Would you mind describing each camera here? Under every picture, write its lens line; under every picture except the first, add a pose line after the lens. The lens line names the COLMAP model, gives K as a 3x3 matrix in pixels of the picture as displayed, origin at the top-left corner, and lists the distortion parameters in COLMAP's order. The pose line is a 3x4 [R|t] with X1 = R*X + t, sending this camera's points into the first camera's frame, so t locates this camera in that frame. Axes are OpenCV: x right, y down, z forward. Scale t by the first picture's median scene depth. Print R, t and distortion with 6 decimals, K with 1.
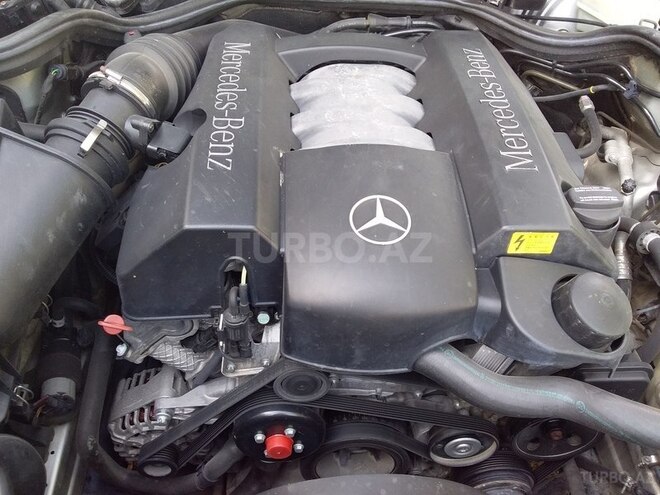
lens RADIAL K [[602.7, 0, 325.8], [0, 602.7, 245.7], [0, 0, 1]] dist [0.085347, -0.191293]
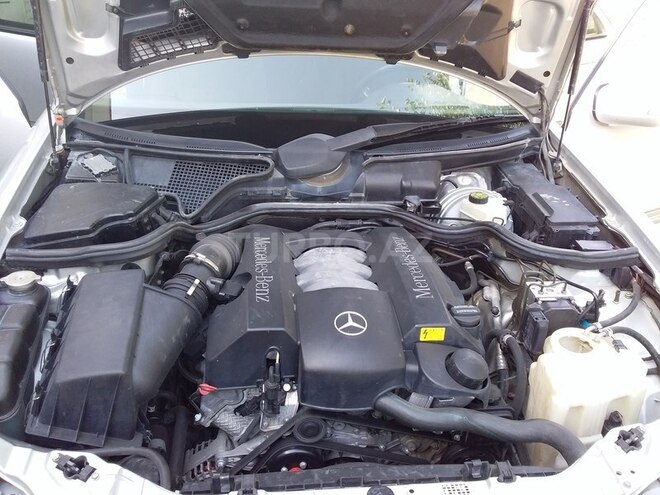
lens RADIAL K [[602.7, 0, 325.8], [0, 602.7, 245.7], [0, 0, 1]] dist [0.085347, -0.191293]
pose [[0.997794, -0.029987, 0.059236, -0.078752], [0.046501, 0.952455, -0.301110, 0.249418], [-0.047390, 0.303200, 0.951748, -0.742119]]
